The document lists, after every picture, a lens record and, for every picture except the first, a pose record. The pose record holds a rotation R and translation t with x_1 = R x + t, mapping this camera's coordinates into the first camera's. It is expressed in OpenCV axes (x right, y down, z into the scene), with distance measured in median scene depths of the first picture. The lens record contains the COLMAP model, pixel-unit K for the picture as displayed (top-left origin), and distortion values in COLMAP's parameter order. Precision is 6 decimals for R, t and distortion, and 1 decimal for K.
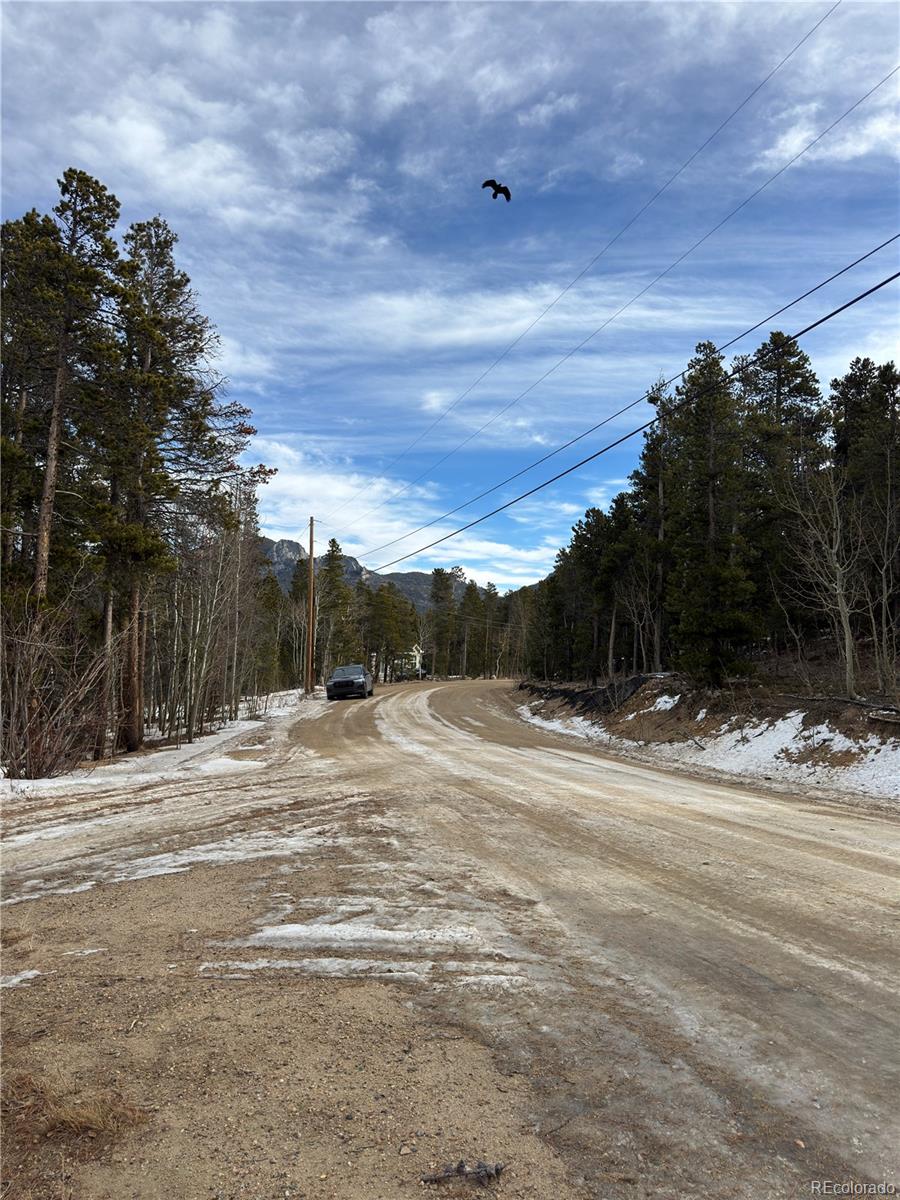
lens RADIAL K [[850.7, 0, 459.5], [0, 850.7, 604.0], [0, 0, 1]] dist [0.082607, -0.081580]
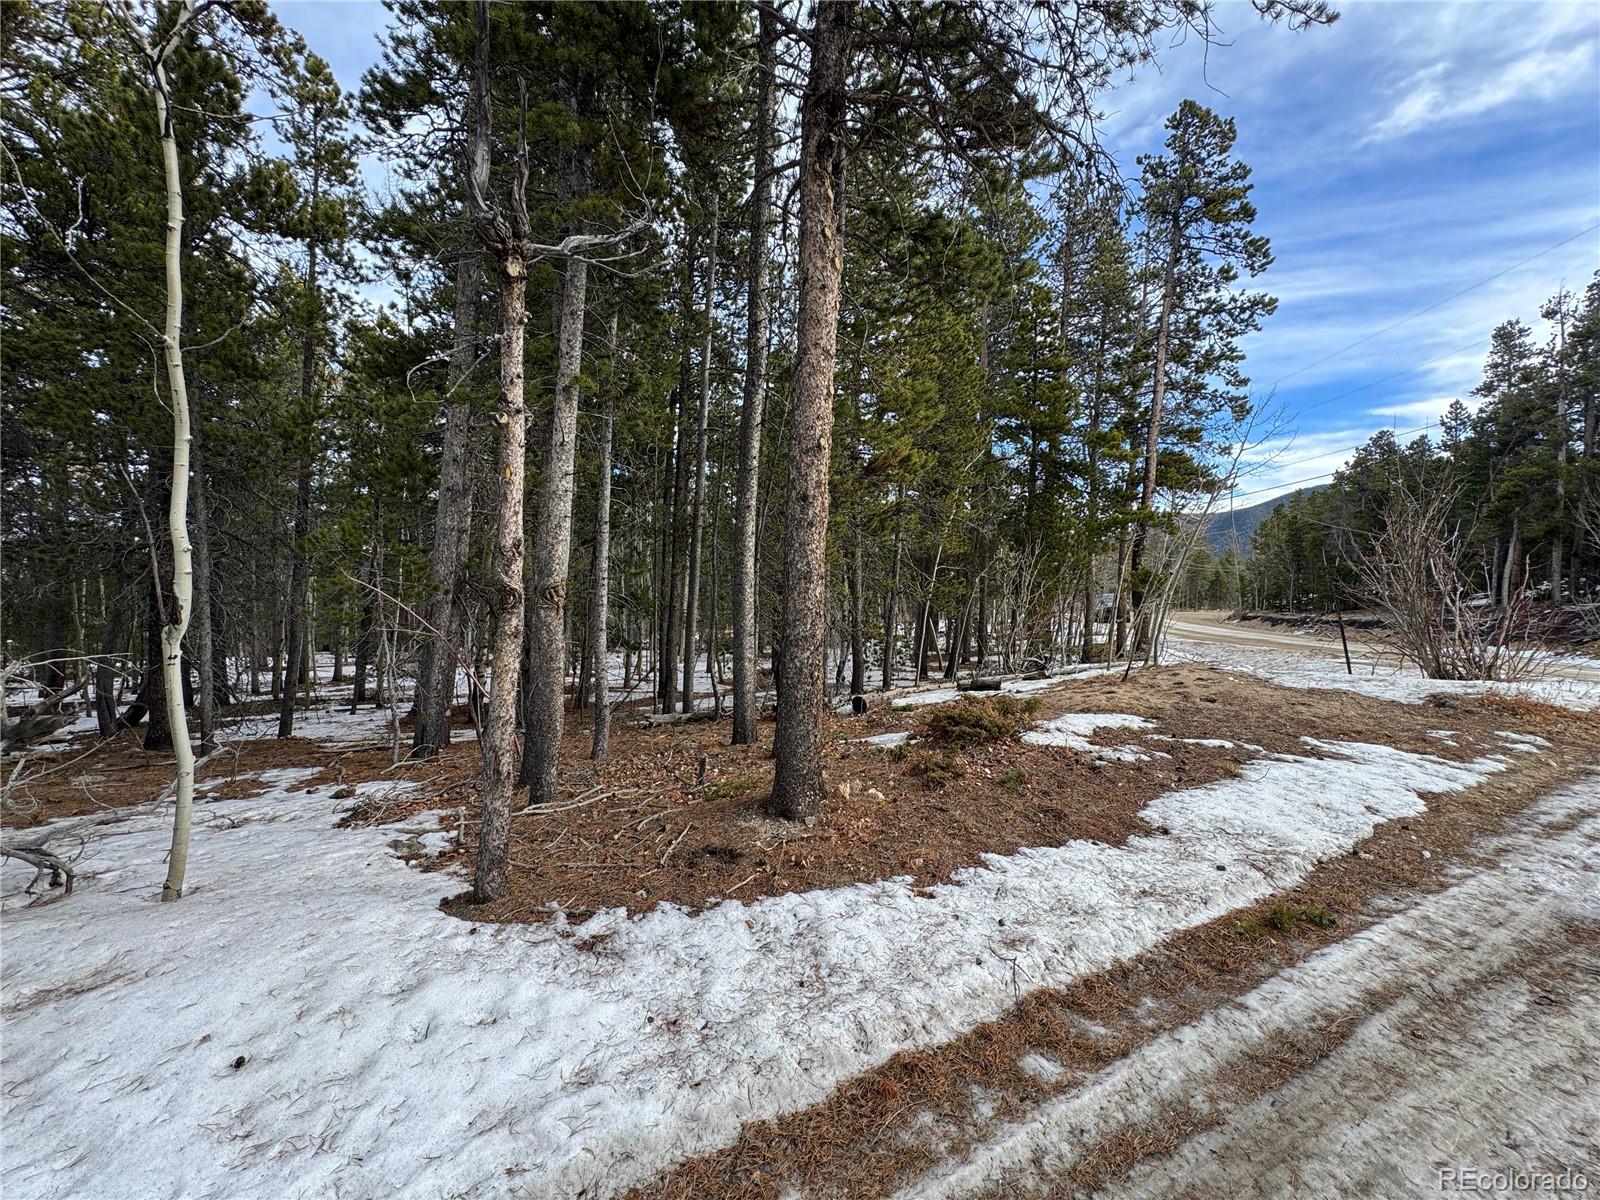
lens RADIAL K [[631.0, 0, 801.2], [0, 631.0, 583.5], [0, 0, 1]] dist [-0.007887, 0.001051]
pose [[0.935266, 0.007914, -0.353856, -0.514472], [0.008549, 0.998953, 0.044937, 0.033309], [0.353841, -0.045053, 0.934220, 0.091857]]
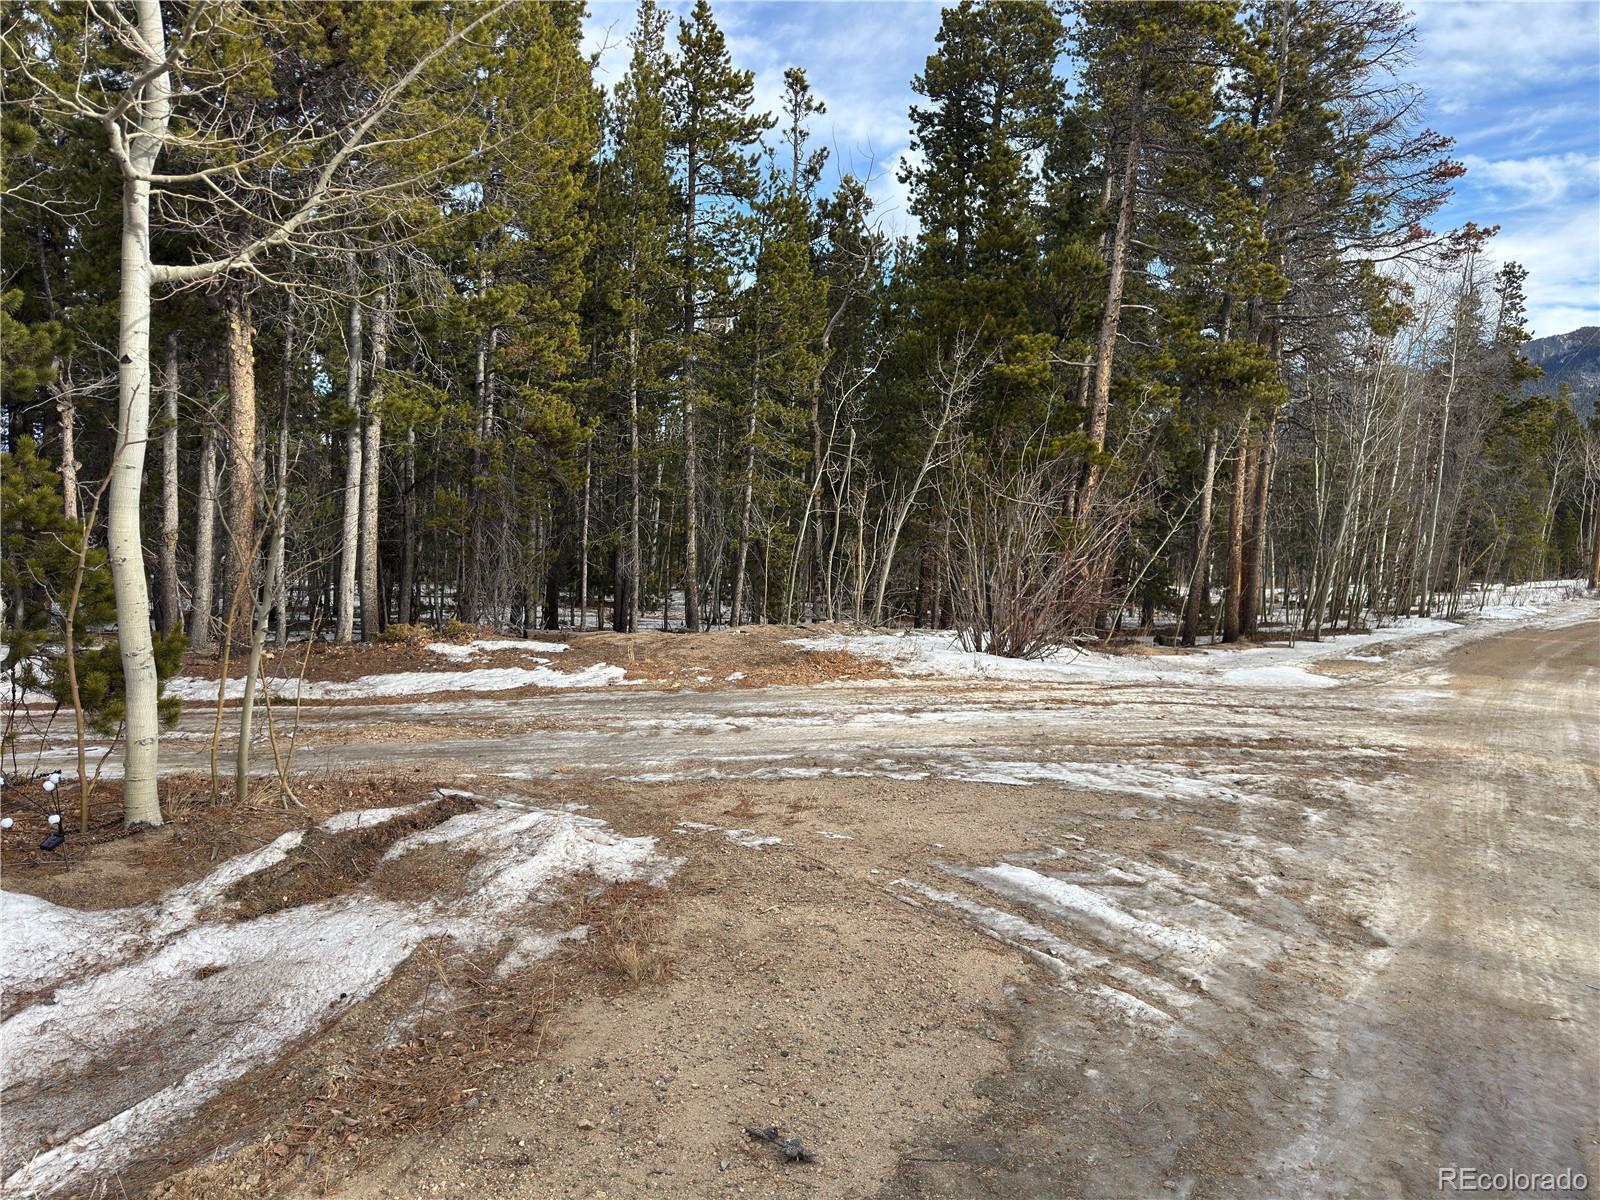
lens RADIAL K [[1134.3, 0, 789.8], [0, 1134.3, 601.4], [0, 0, 1]] dist [0.082607, -0.081580]
pose [[0.686943, 0.095125, -0.720459, 0.190381], [0.004956, 0.990760, 0.135539, -0.011168], [0.726695, -0.096678, 0.680124, 0.063300]]
